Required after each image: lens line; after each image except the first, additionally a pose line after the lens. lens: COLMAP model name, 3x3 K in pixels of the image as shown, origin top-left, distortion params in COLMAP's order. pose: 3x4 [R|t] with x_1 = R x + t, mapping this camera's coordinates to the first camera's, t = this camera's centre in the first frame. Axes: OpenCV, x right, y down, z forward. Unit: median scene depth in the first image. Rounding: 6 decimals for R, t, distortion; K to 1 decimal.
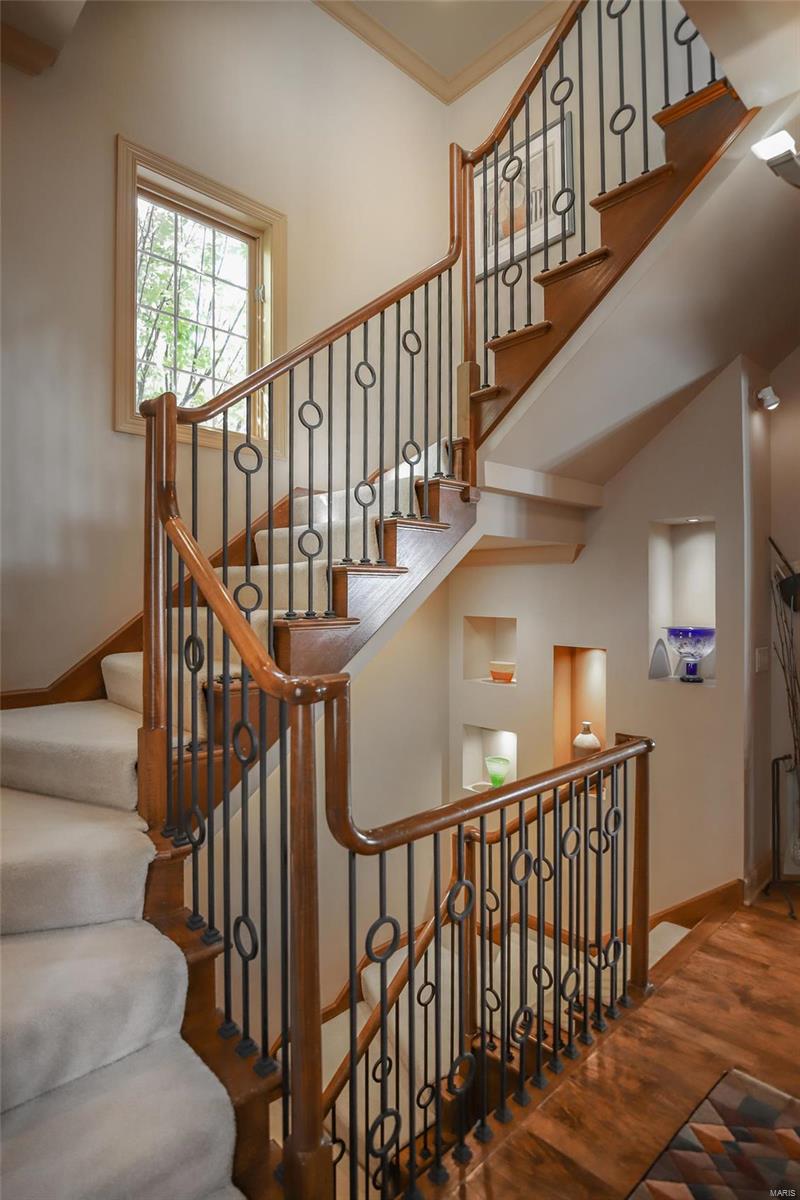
lens RADIAL K [[651.5, 0, 364.4], [0, 651.5, 590.0], [0, 0, 1]] dist [-0.040721, 0.003475]
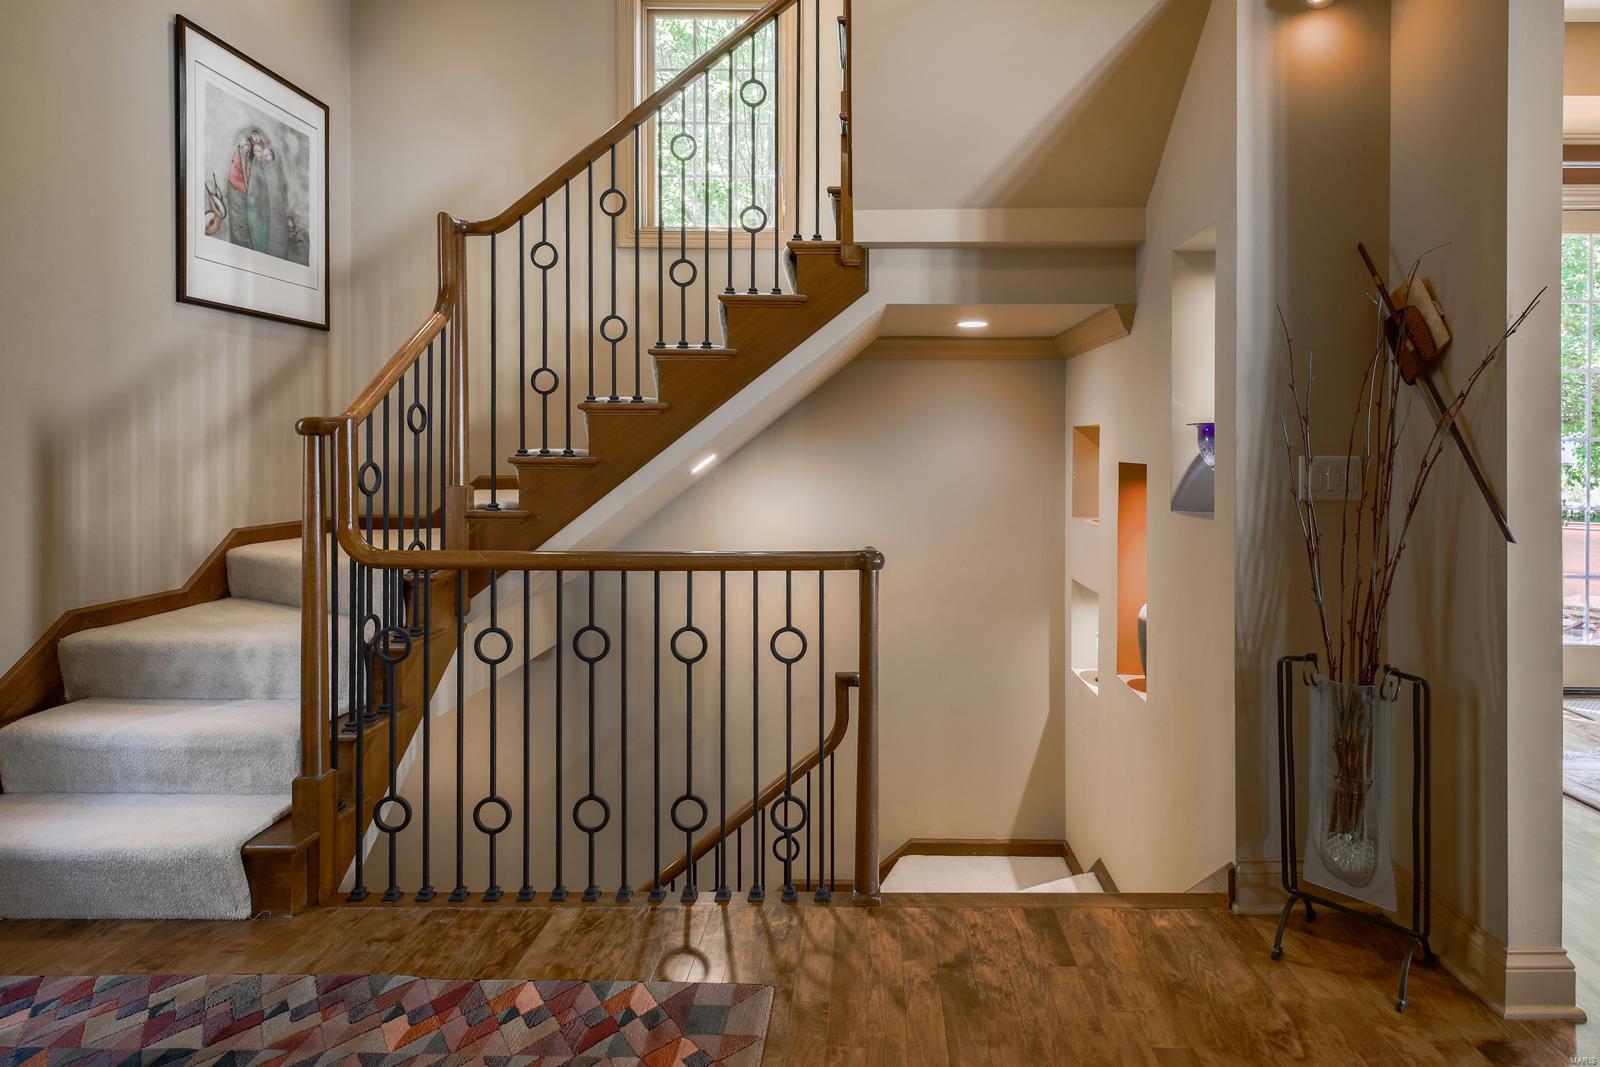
lens RADIAL K [[827.4, 0, 824.1], [0, 827.4, 453.5], [0, 0, 1]] dist [-0.003834, -0.000083]
pose [[0.721175, 0.011402, -0.692659, 1.074584], [-0.003407, 0.999911, 0.012912, 0.109916], [0.692745, -0.006952, 0.721149, 0.296950]]
